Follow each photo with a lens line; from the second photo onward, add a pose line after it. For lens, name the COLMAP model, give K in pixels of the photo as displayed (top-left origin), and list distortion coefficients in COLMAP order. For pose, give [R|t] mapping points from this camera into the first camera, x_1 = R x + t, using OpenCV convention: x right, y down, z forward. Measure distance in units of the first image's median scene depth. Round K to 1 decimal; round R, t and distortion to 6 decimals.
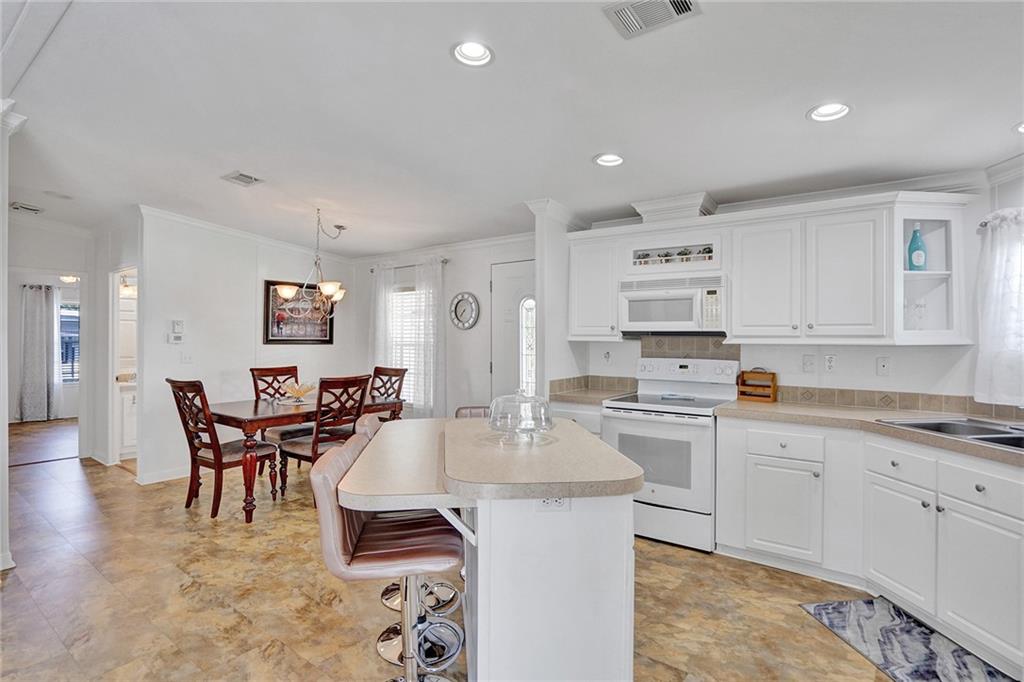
lens RADIAL K [[544.9, 0, 508.7], [0, 544.9, 332.1], [0, 0, 1]] dist [-0.021640, 0.011490]
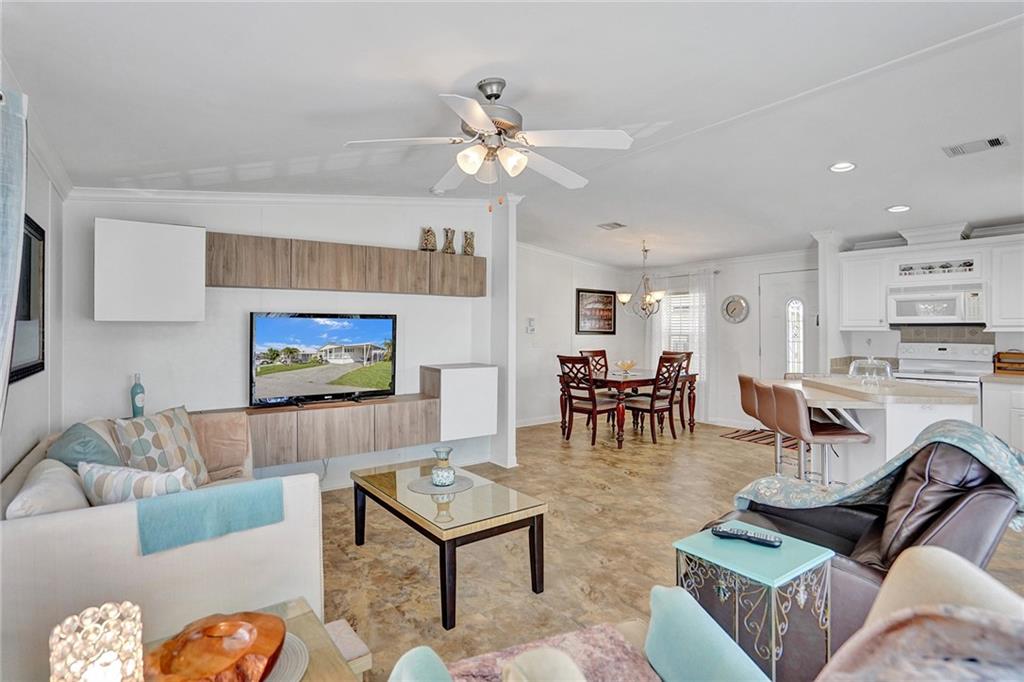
lens RADIAL K [[519.2, 0, 523.2], [0, 519.2, 326.5], [0, 0, 1]] dist [-0.026982, 0.010602]
pose [[0.970389, -0.004699, -0.241500, -0.352669], [0.004834, 0.999988, -0.000033, 0.001732], [0.241497, -0.001135, 0.970401, -0.450900]]
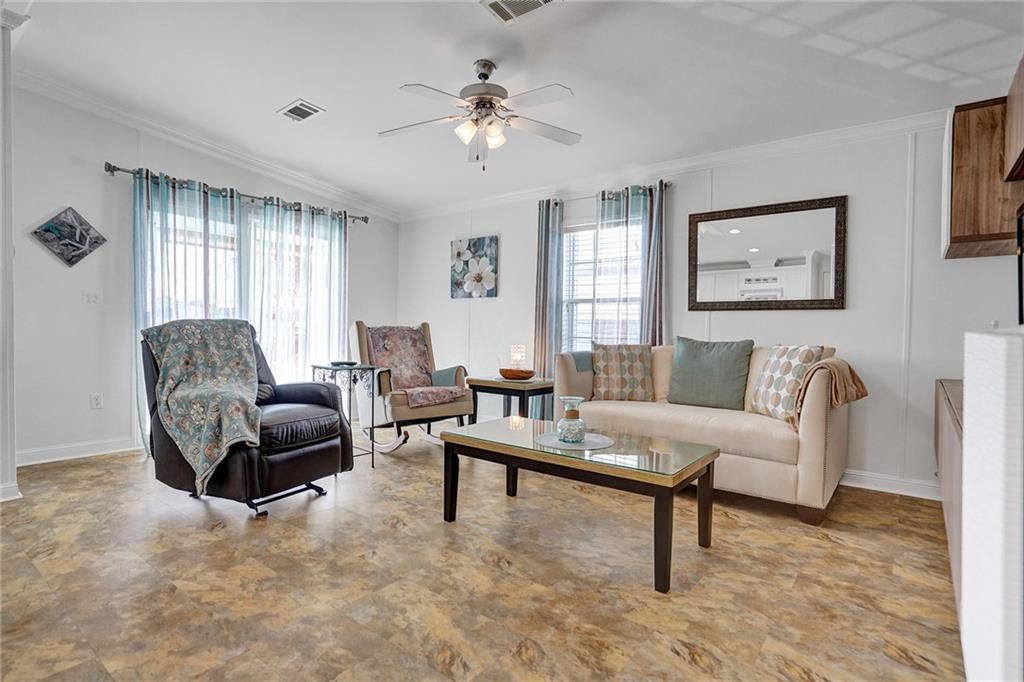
lens RADIAL K [[518.5, 0, 510.6], [0, 518.5, 345.2], [0, 0, 1]] dist [-0.022090, 0.007743]
pose [[-0.999884, -0.011876, -0.009496, -0.550523], [-0.012196, 0.999335, 0.034357, 0.087146], [0.009082, 0.034469, -0.999365, 0.764253]]
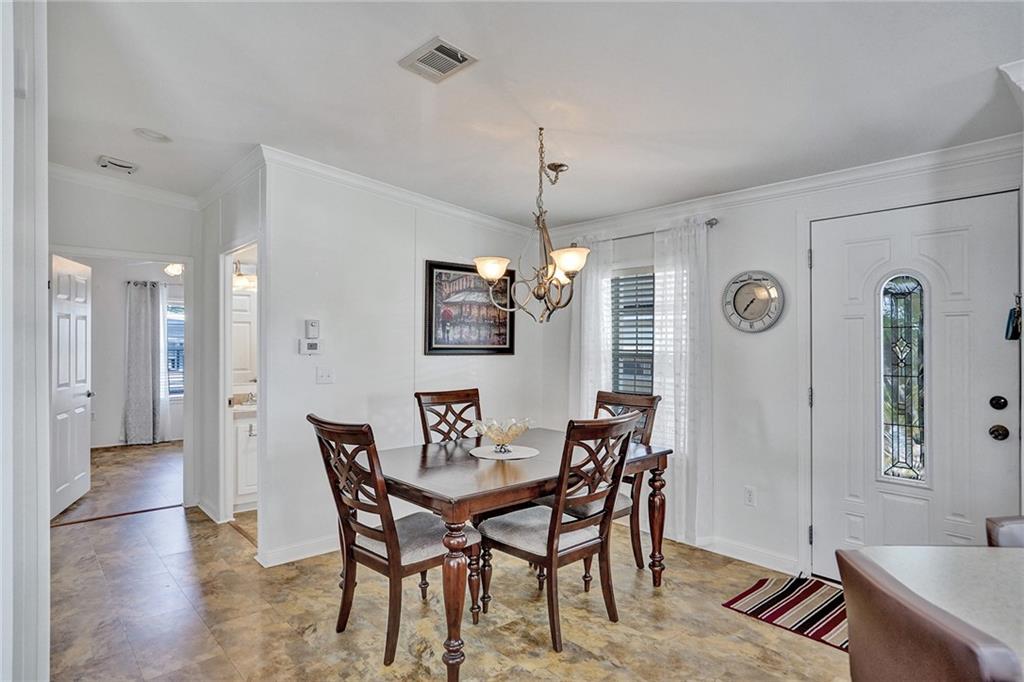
lens RADIAL K [[596.0, 0, 513.6], [0, 596.0, 339.5], [0, 0, 1]] dist [-0.016573, 0.015358]
pose [[0.984443, -0.001030, -0.175700, -0.285662], [0.001817, 0.999989, 0.004324, 0.000042], [0.175693, -0.004576, 0.984434, 0.384341]]
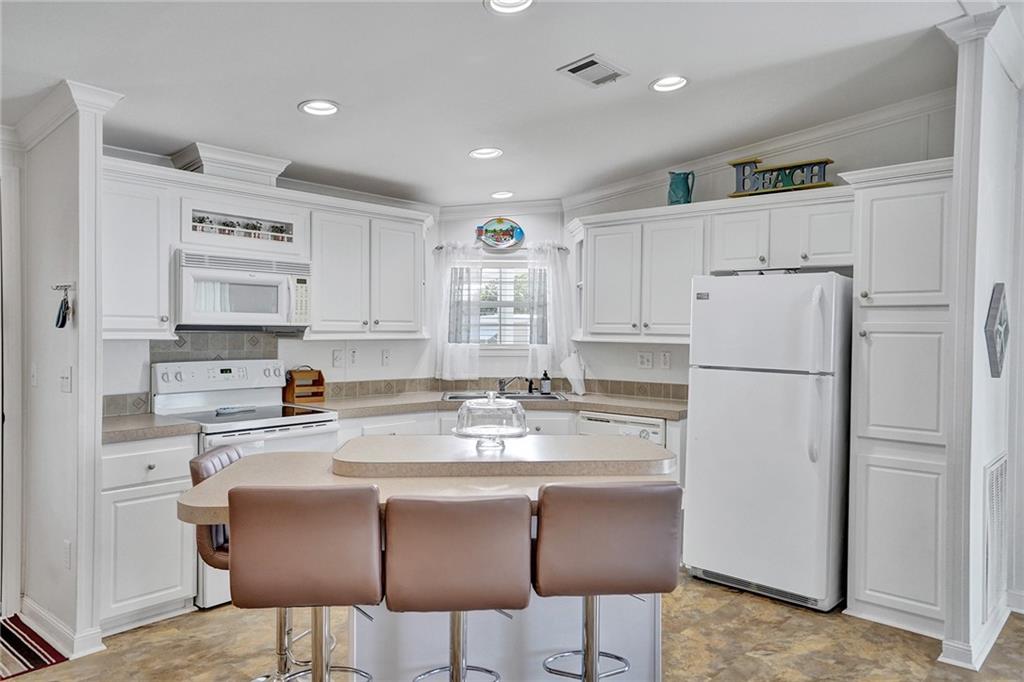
lens RADIAL K [[728.6, 0, 509.2], [0, 728.6, 340.6], [0, 0, 1]] dist [0.023915, 0.006256]
pose [[0.052429, -0.016869, 0.998482, -0.641578], [-0.013576, 0.999753, 0.017604, -0.002646], [-0.998532, -0.014478, 0.052187, 0.502086]]
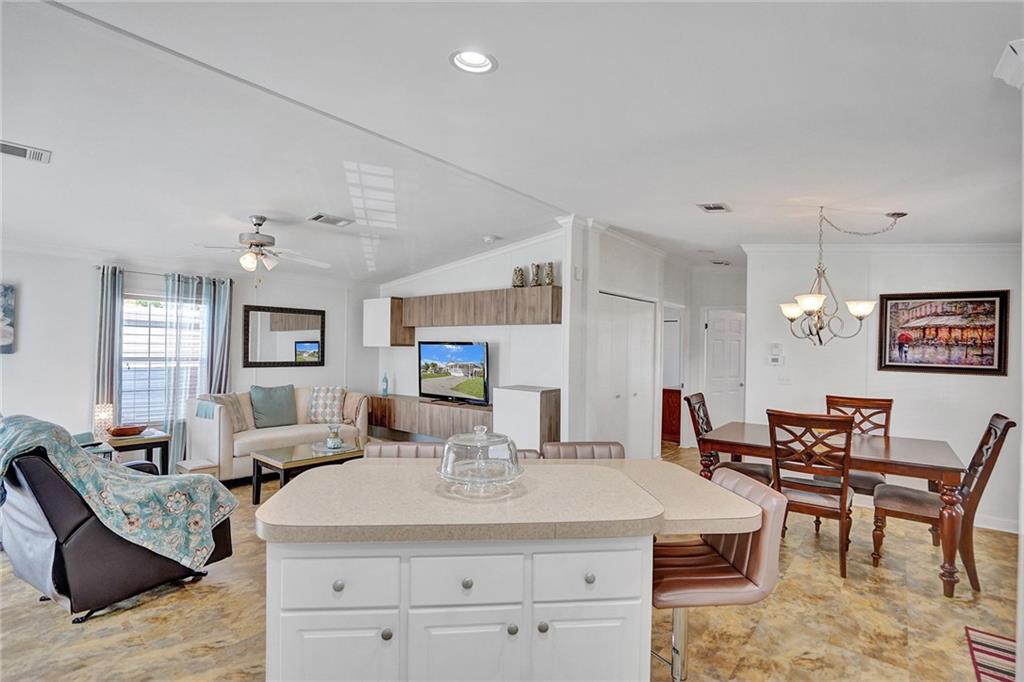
lens RADIAL K [[490.7, 0, 506.5], [0, 490.7, 343.5], [0, 0, 1]] dist [-0.046004, 0.017611]
pose [[-0.016558, -0.009506, -0.999818, 0.419729], [-0.012150, 0.999883, -0.009306, -0.007538], [0.999789, 0.011994, -0.016672, 0.579729]]
